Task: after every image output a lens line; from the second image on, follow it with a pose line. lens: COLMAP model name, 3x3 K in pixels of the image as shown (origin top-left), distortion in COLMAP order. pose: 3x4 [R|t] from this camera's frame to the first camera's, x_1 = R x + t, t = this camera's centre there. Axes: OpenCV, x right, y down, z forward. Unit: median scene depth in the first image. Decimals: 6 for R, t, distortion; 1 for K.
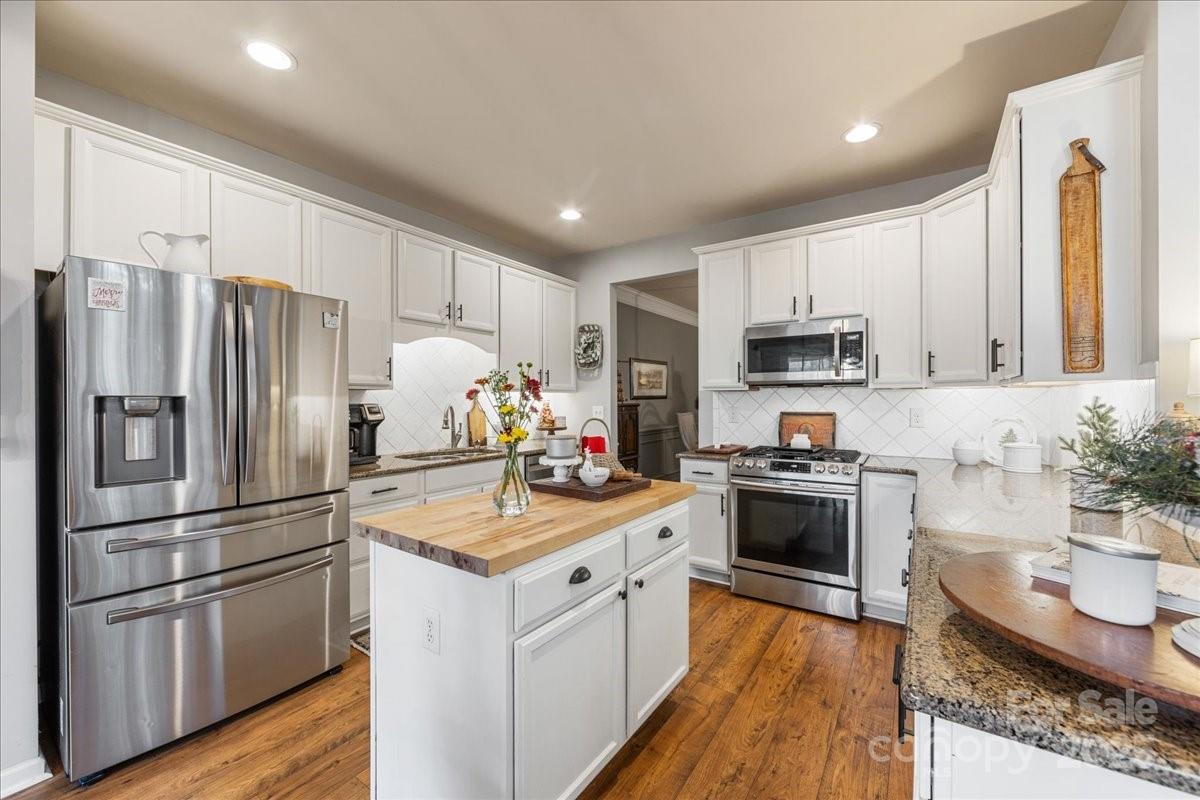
lens RADIAL K [[469.8, 0, 596.9], [0, 469.8, 402.1], [0, 0, 1]] dist [-0.003548, -0.000443]
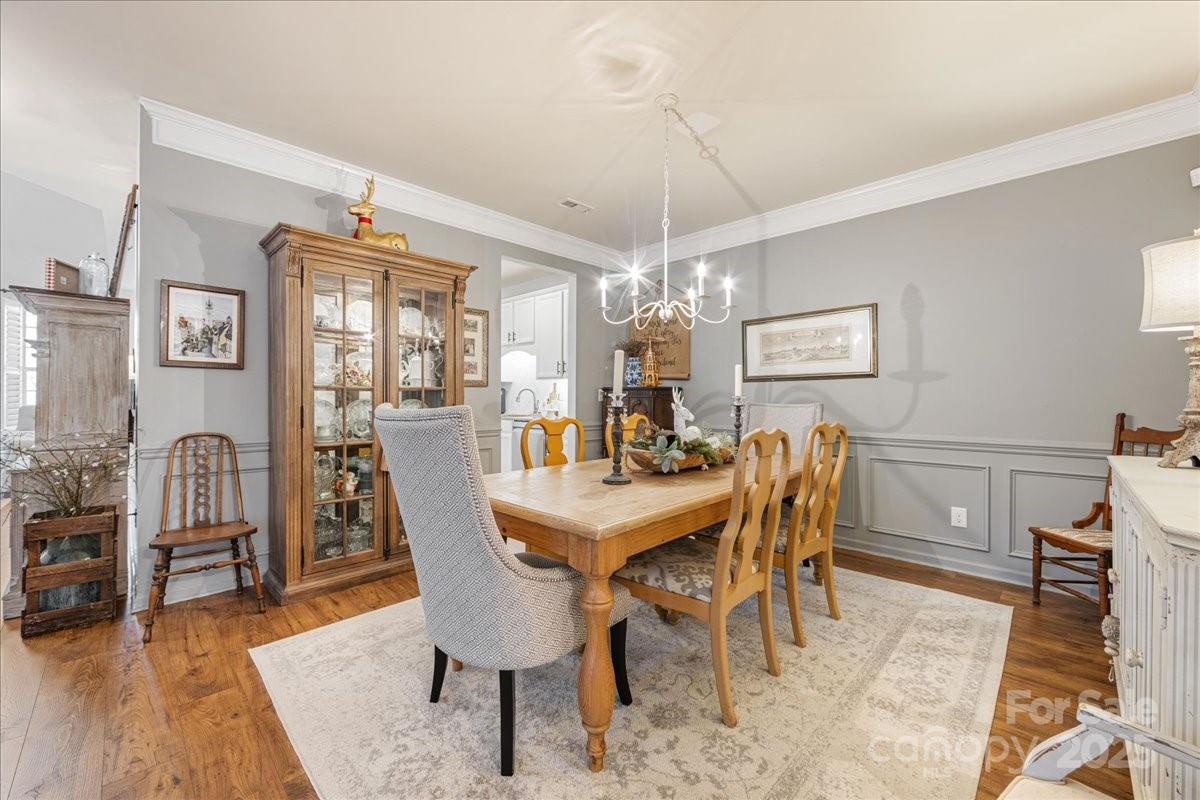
lens RADIAL K [[474.4, 0, 597.7], [0, 474.4, 395.2], [0, 0, 1]] dist [-0.001936, -0.000130]
pose [[-0.178491, -0.000799, -0.983941, 1.273165], [-0.006261, 0.999980, 0.000324, 0.025316], [0.983922, 0.006219, -0.178493, 1.469624]]
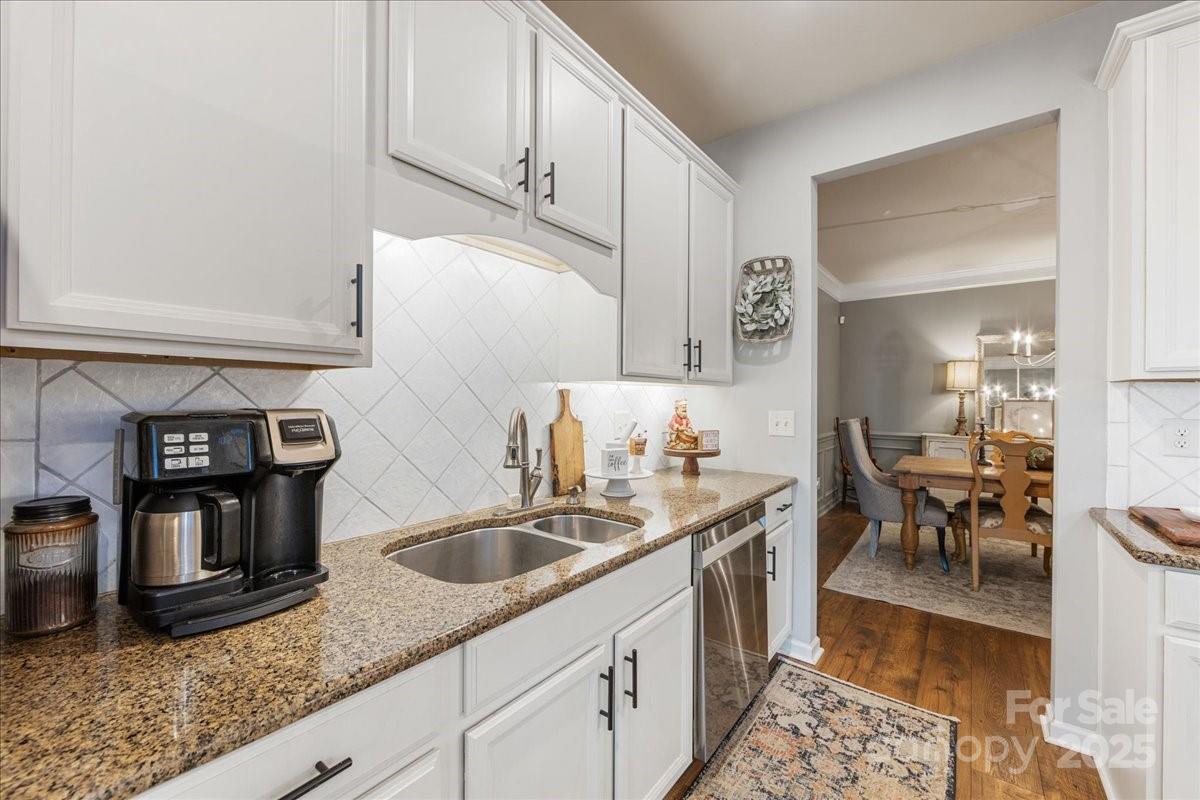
lens RADIAL K [[469.8, 0, 596.9], [0, 469.8, 402.1], [0, 0, 1]] dist [-0.003548, -0.000443]
pose [[0.997617, 0.007582, -0.068580, -0.200213], [-0.007340, 0.999966, 0.003783, -0.003158], [0.068606, -0.003271, 0.997638, 0.540984]]
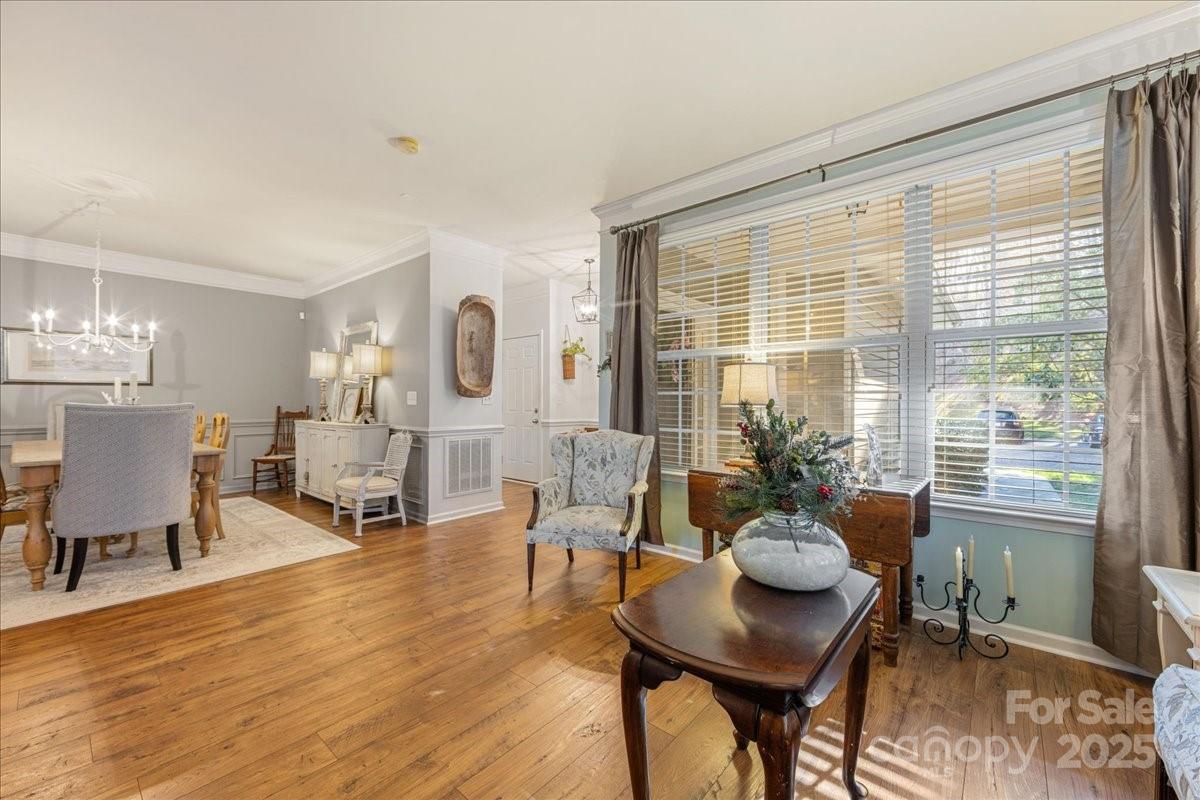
lens RADIAL K [[469.8, 0, 596.9], [0, 469.8, 402.1], [0, 0, 1]] dist [-0.003548, -0.000443]
pose [[0.994424, 0.008175, -0.105140, 1.728295], [-0.008425, 0.999963, -0.001933, 0.027382], [0.105120, 0.002809, 0.994456, 0.597234]]
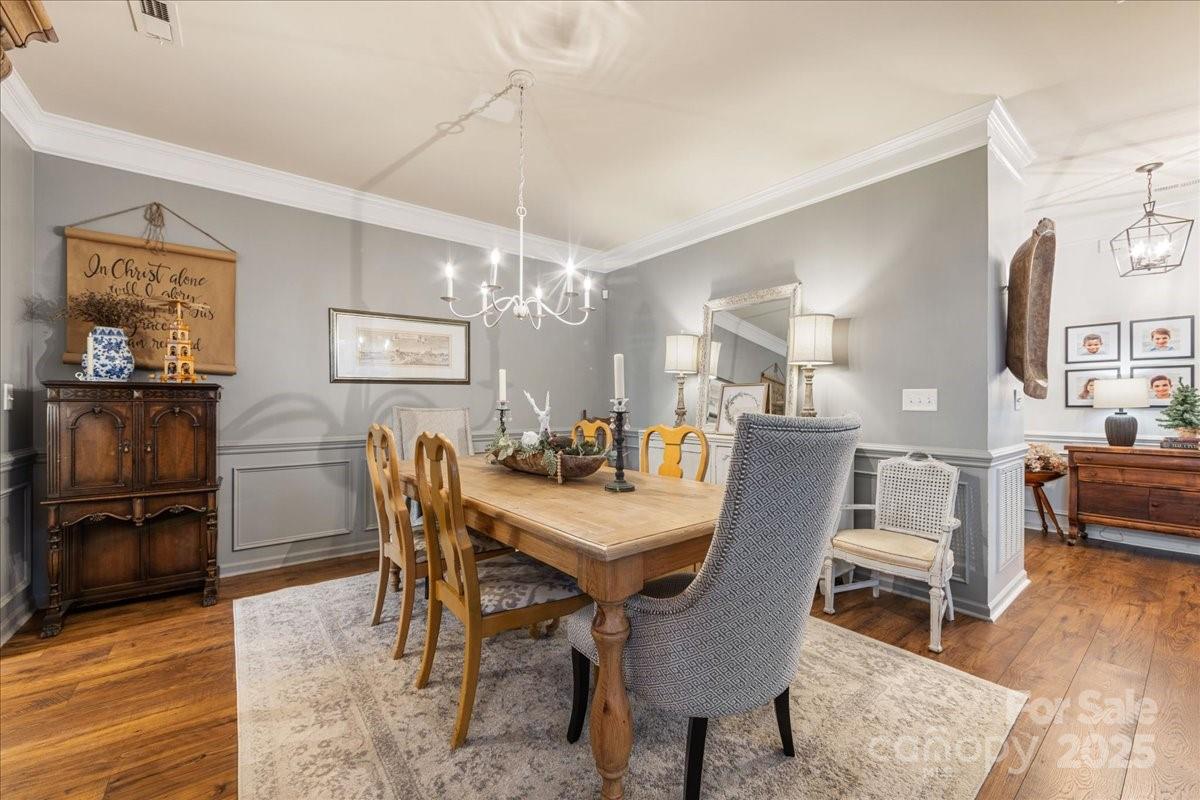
lens RADIAL K [[469.8, 0, 596.9], [0, 469.8, 402.1], [0, 0, 1]] dist [-0.003548, -0.000443]
pose [[0.951155, 0.006127, -0.308653, 0.883698], [-0.007782, 0.999961, -0.004132, 0.029966], [0.308616, 0.006332, 0.951166, 0.904244]]
